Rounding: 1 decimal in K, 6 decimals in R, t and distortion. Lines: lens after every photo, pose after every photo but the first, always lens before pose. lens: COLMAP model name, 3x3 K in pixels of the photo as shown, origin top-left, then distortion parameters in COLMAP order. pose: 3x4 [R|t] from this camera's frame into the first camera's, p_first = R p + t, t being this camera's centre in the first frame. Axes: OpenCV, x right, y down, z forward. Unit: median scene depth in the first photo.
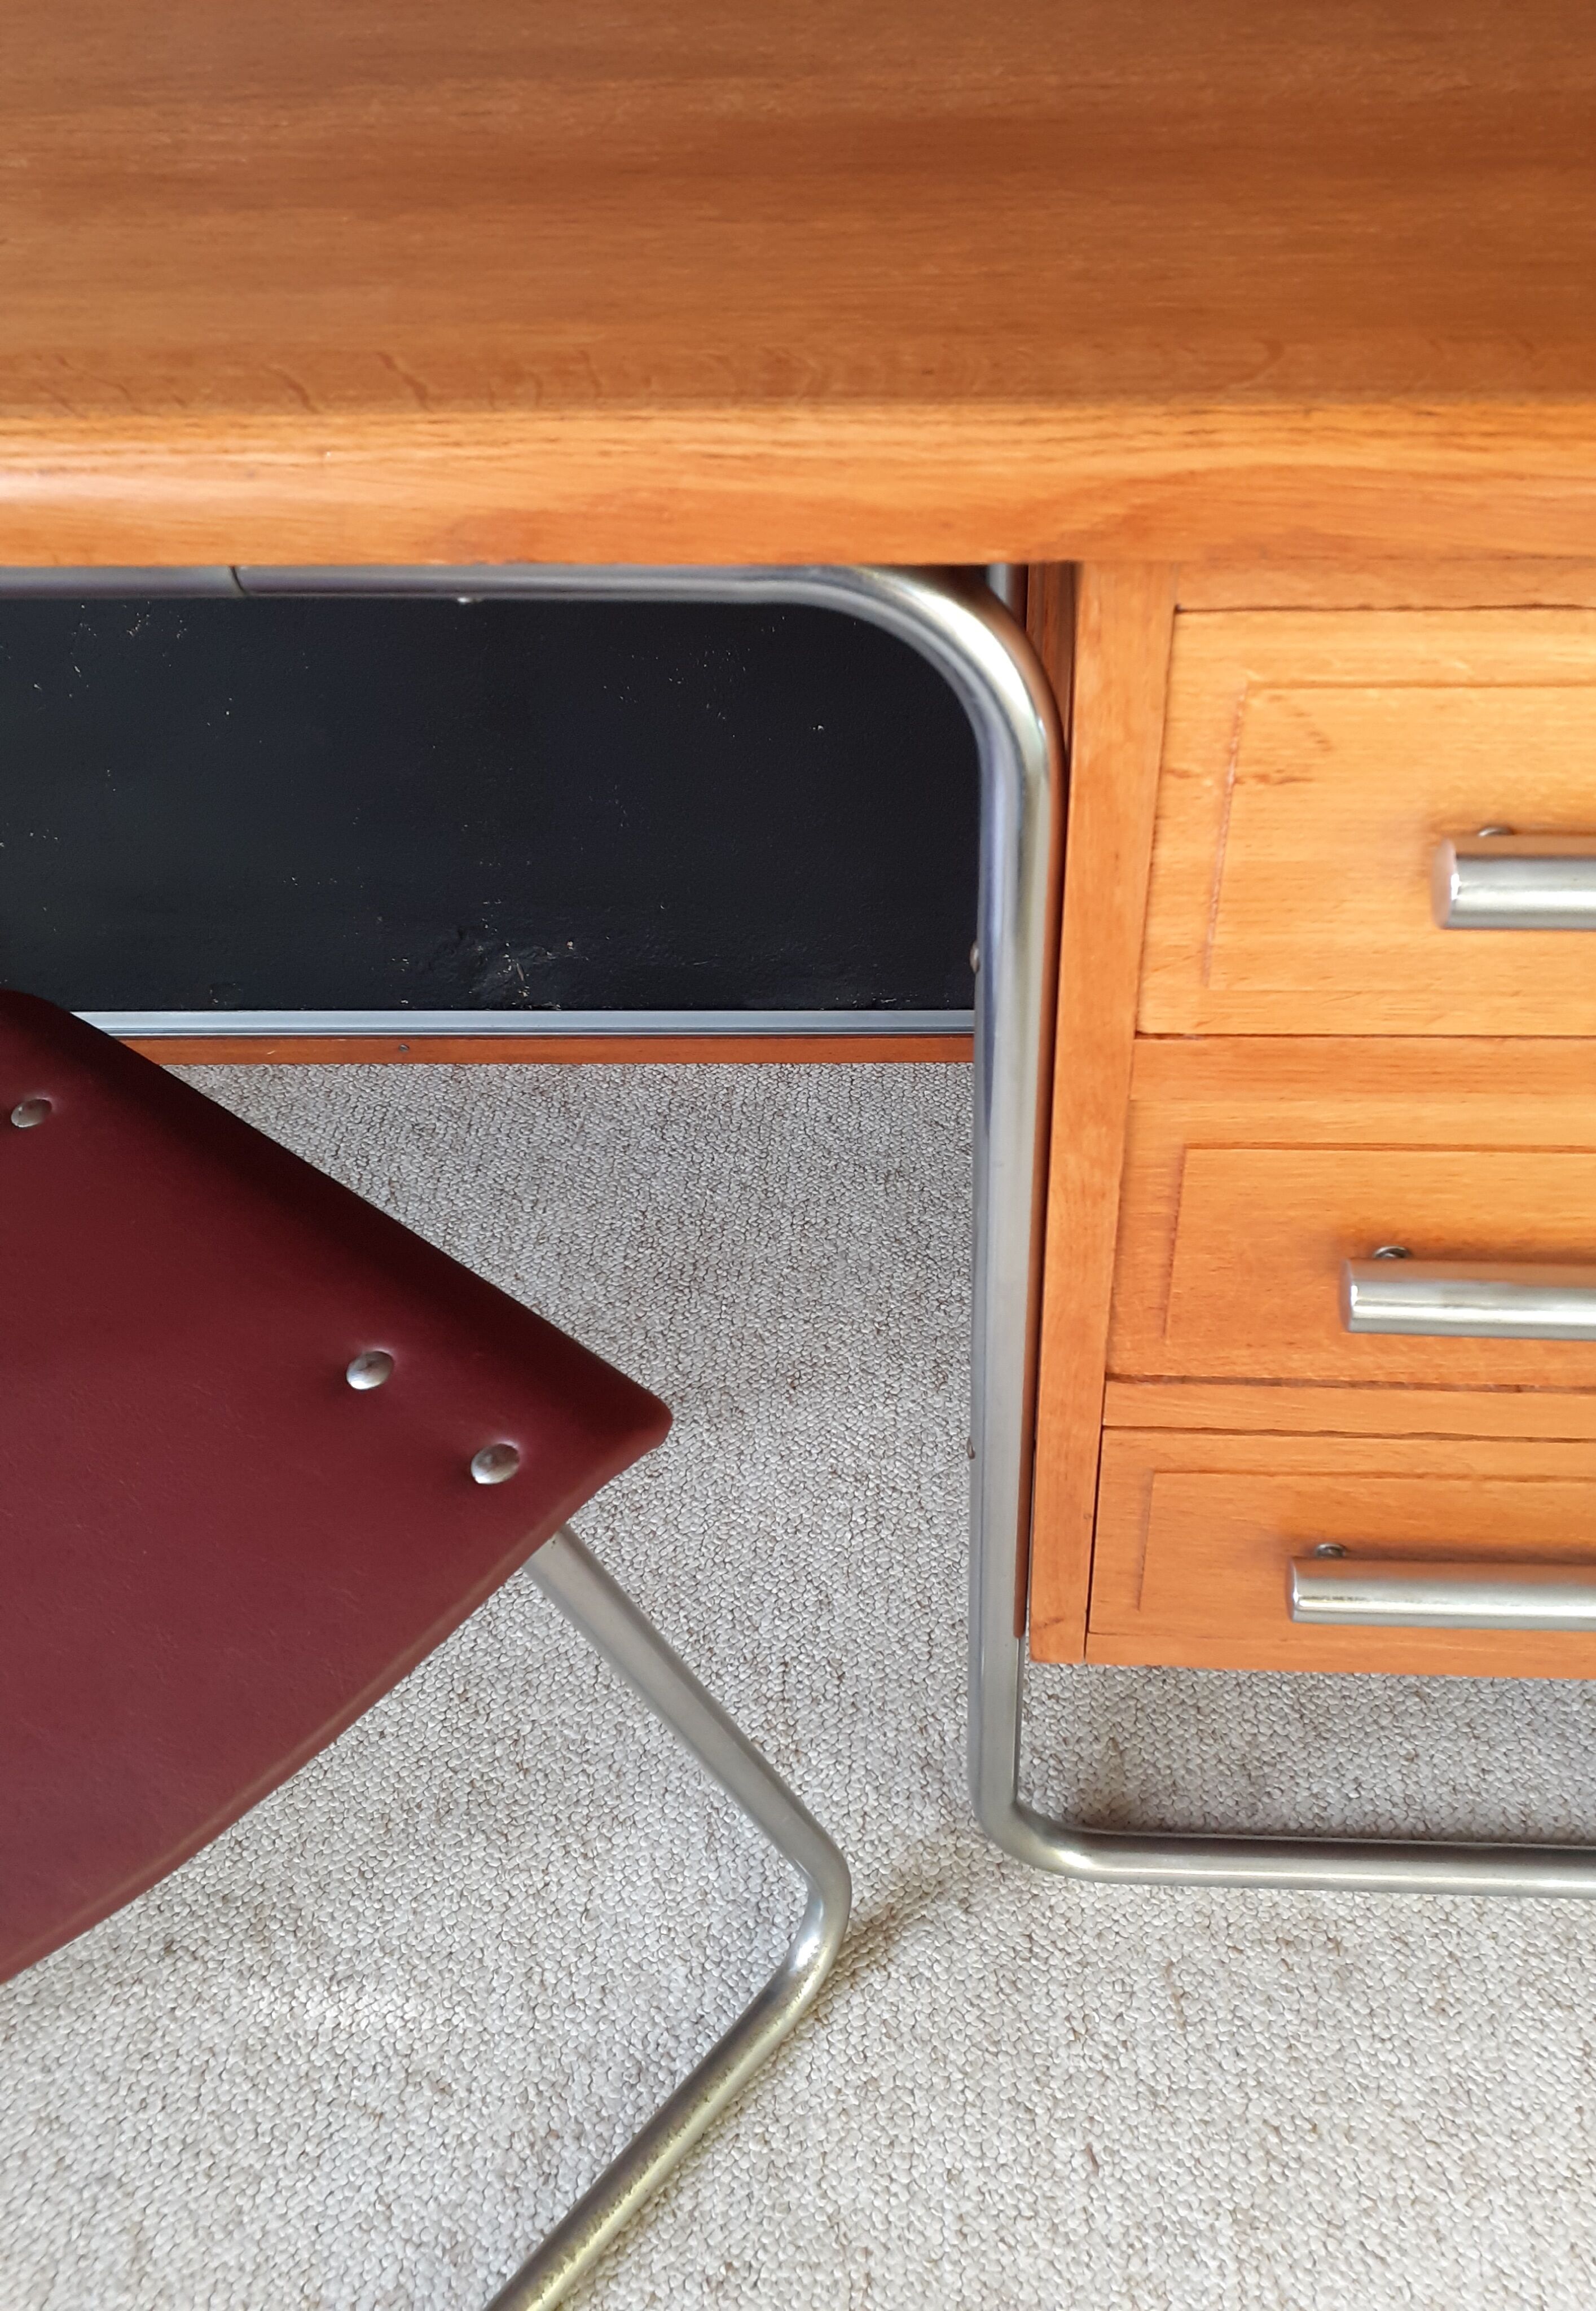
lens RADIAL K [[1823.7, 0, 859.7], [0, 1823.7, 1156.6], [0, 0, 1]] dist [0.076557, -0.087945]
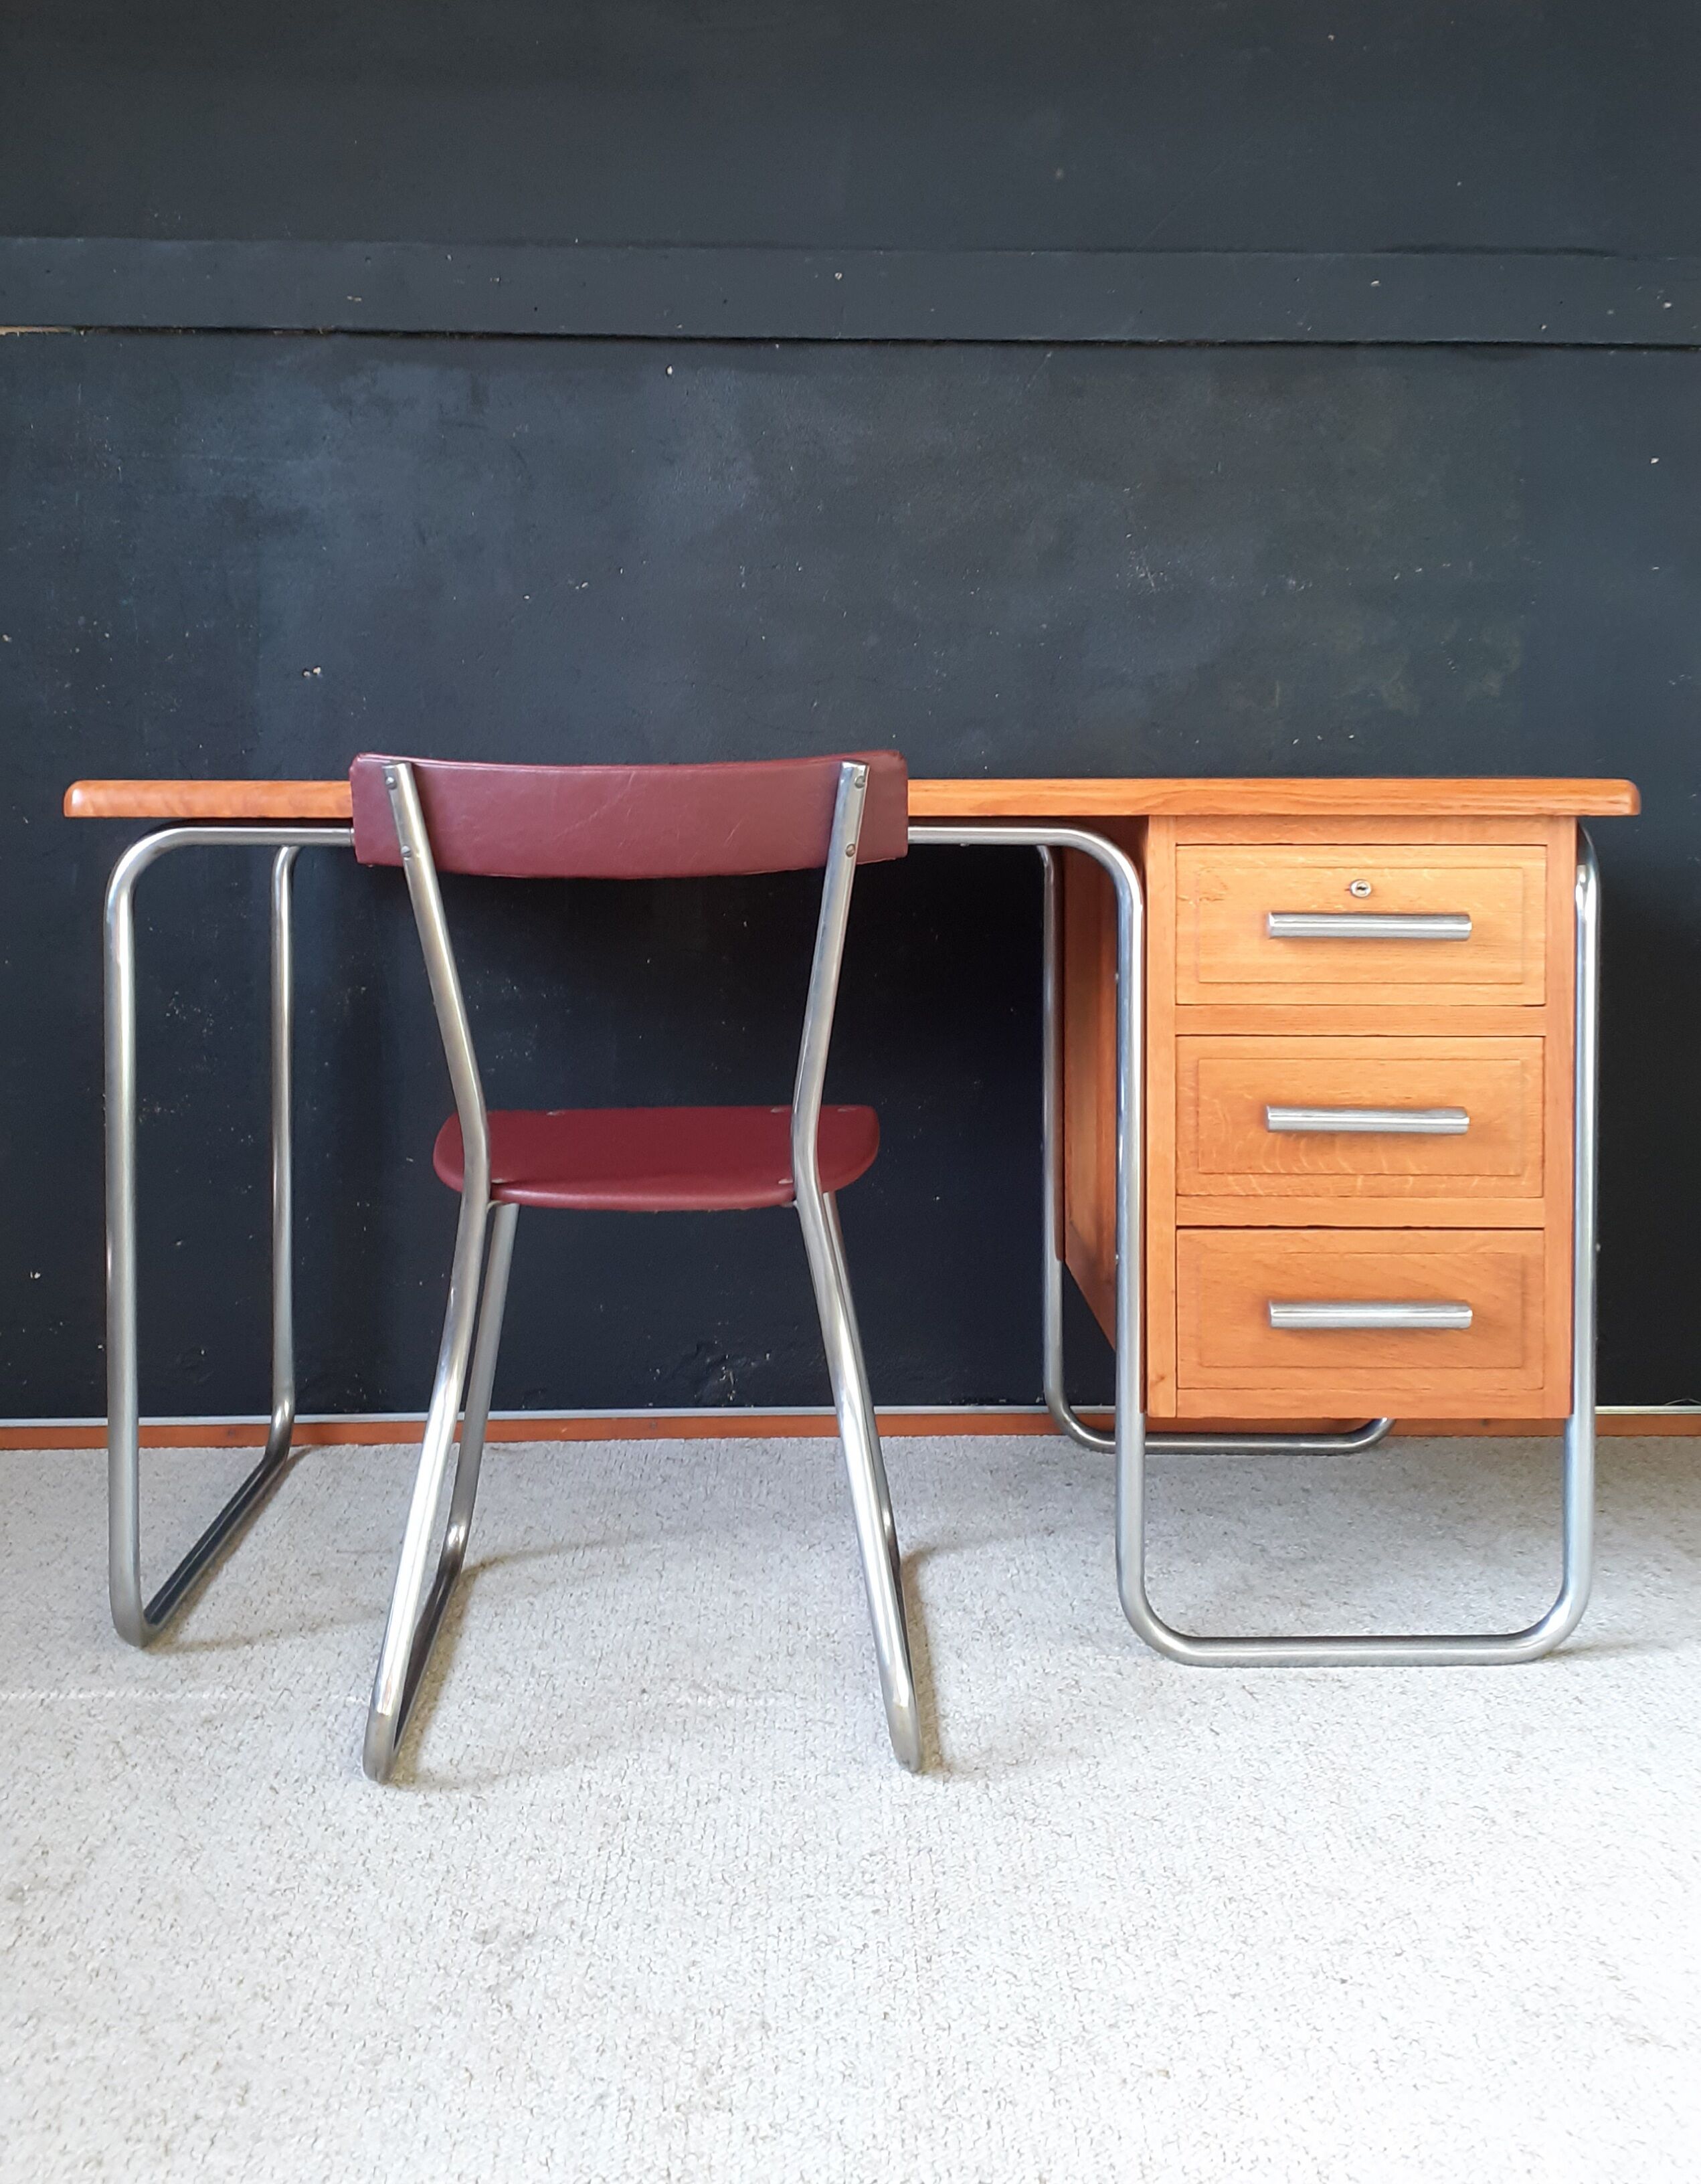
lens RADIAL K [[2244.8, 0, 749.5], [0, 2244.8, 861.3], [0, 0, 1]] dist [-0.003351, -0.025881]
pose [[0.999157, 0.026787, 0.031093, -0.398519], [0.000433, 0.750696, -0.660647, 1.323591], [-0.041039, 0.660104, 0.750052, -1.101777]]
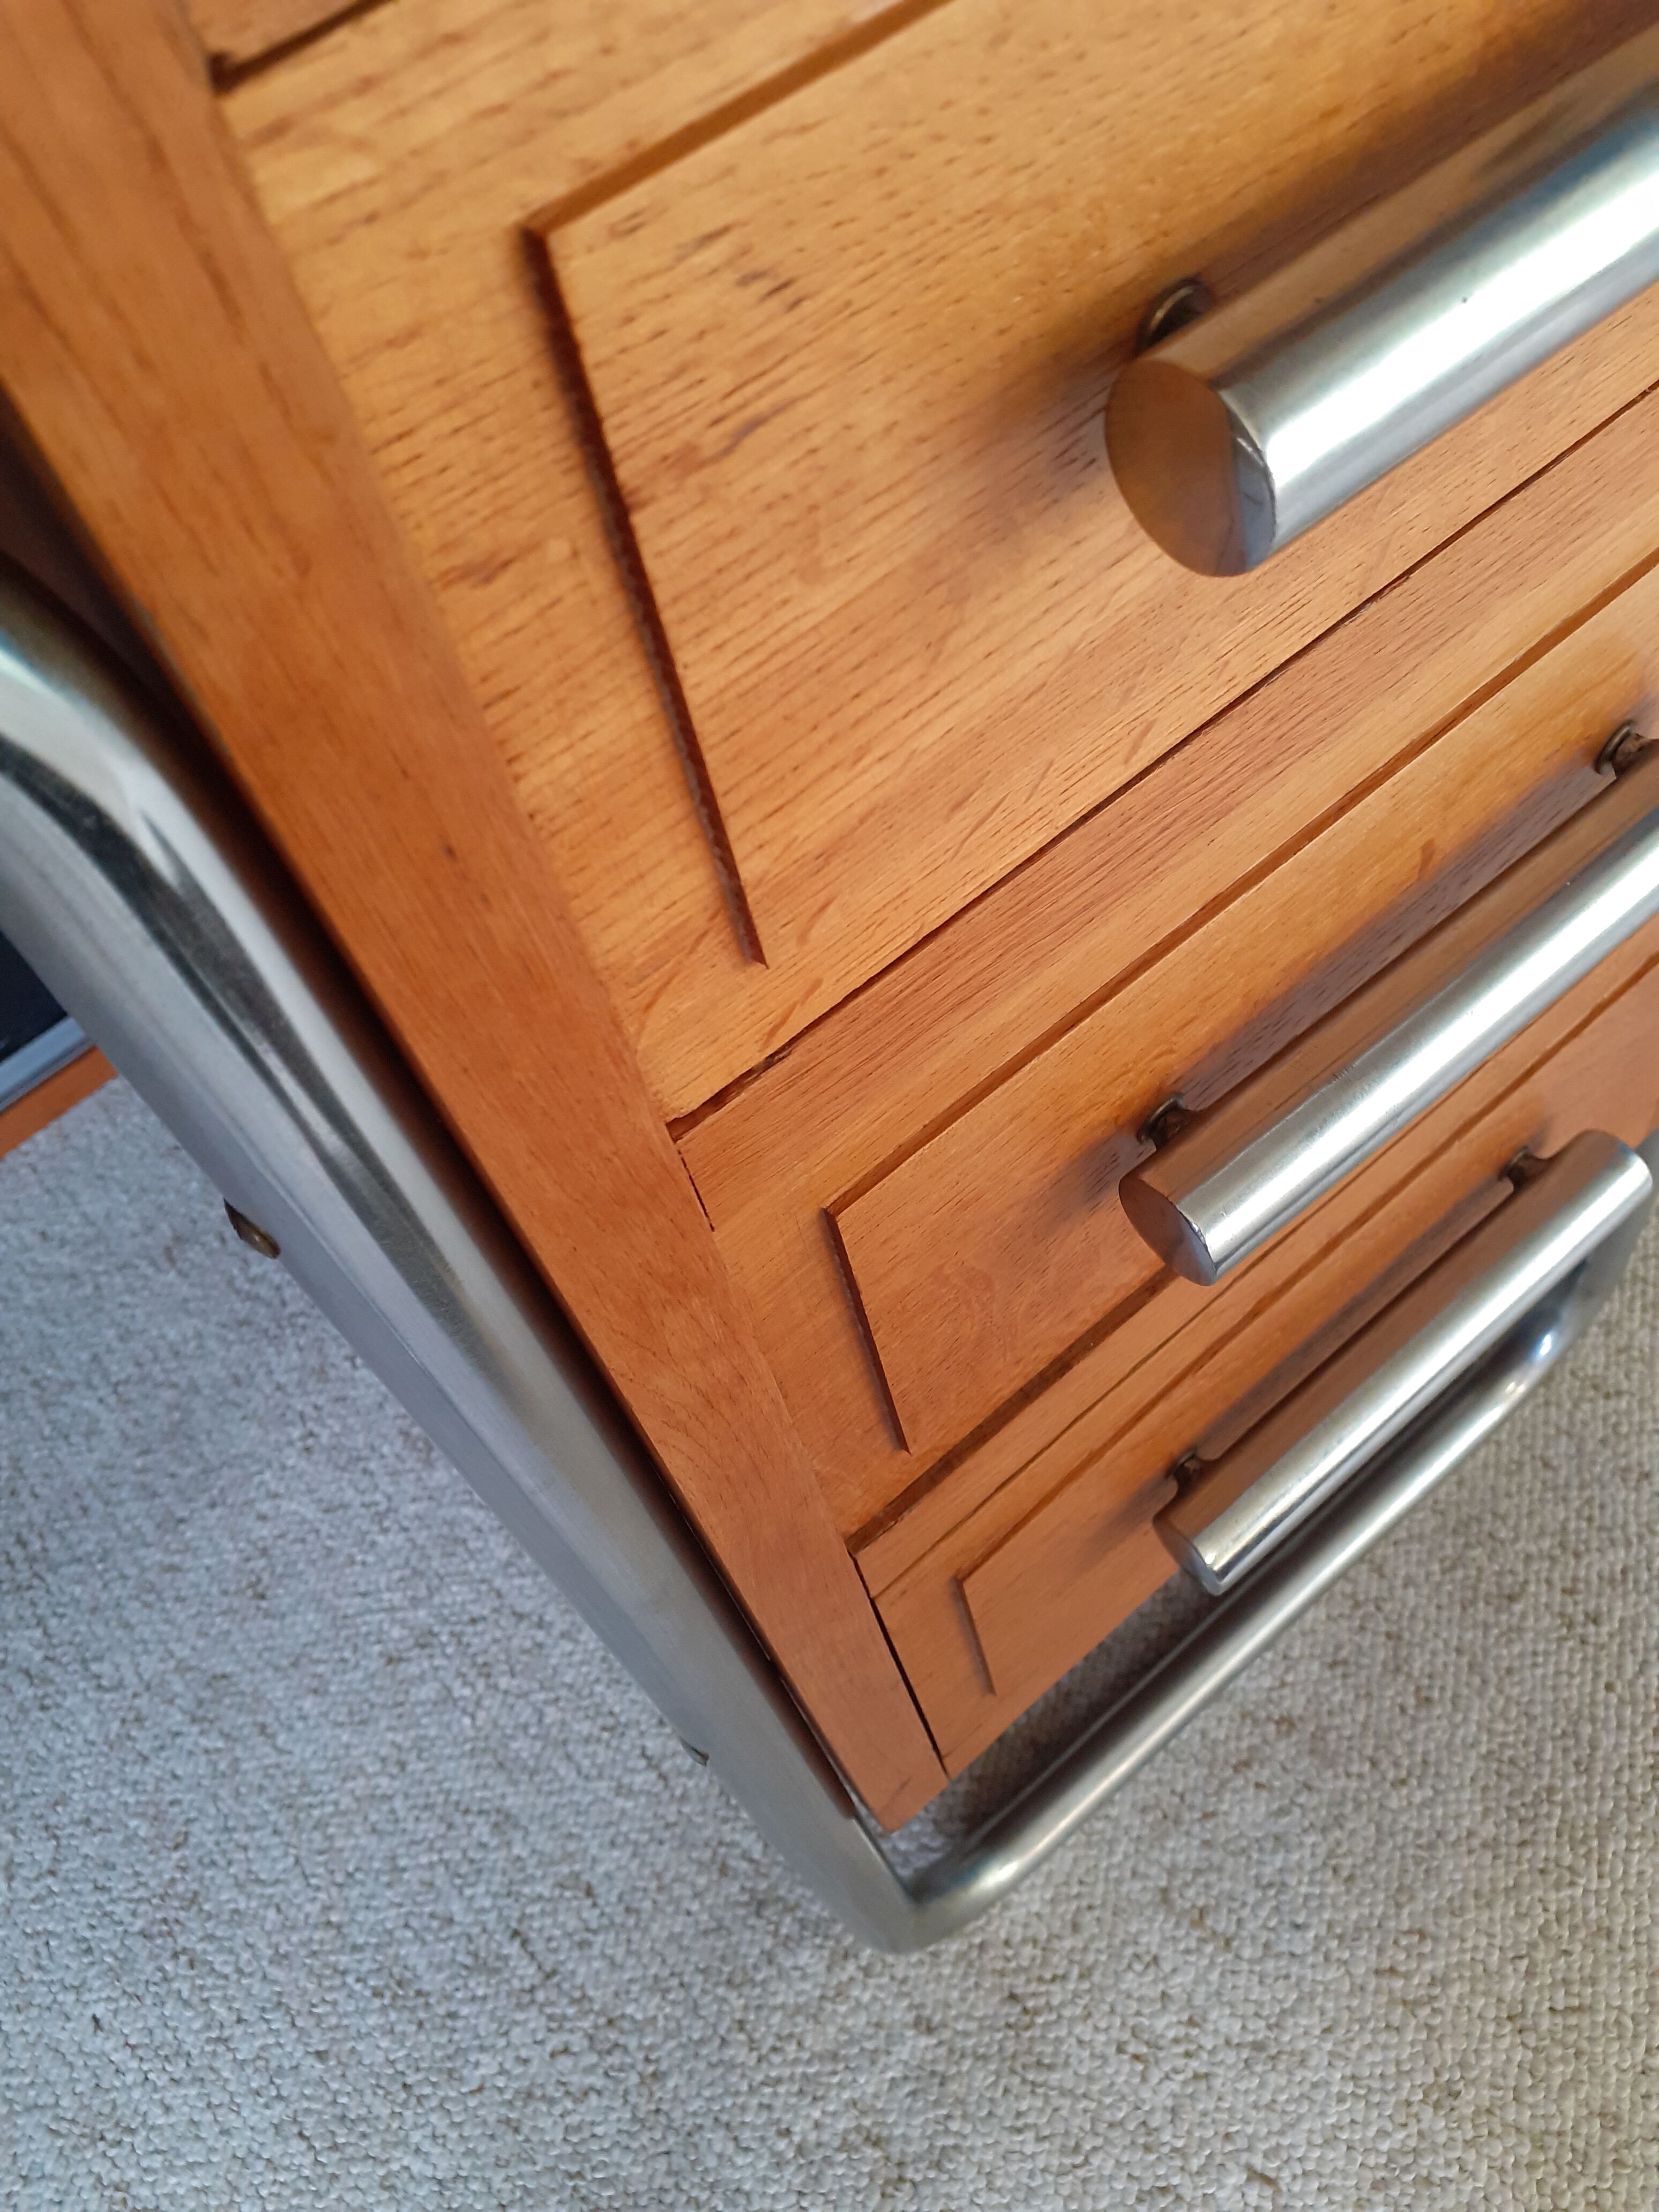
lens RADIAL K [[1804.3, 0, 813.6], [0, 1804.3, 1101.0], [0, 0, 1]] dist [-0.001892, -0.003375]
pose [[0.731260, -0.609365, 0.306485, 0.032149], [0.560489, 0.792884, 0.239140, -0.101320], [-0.388731, -0.003092, 0.921346, 0.382839]]
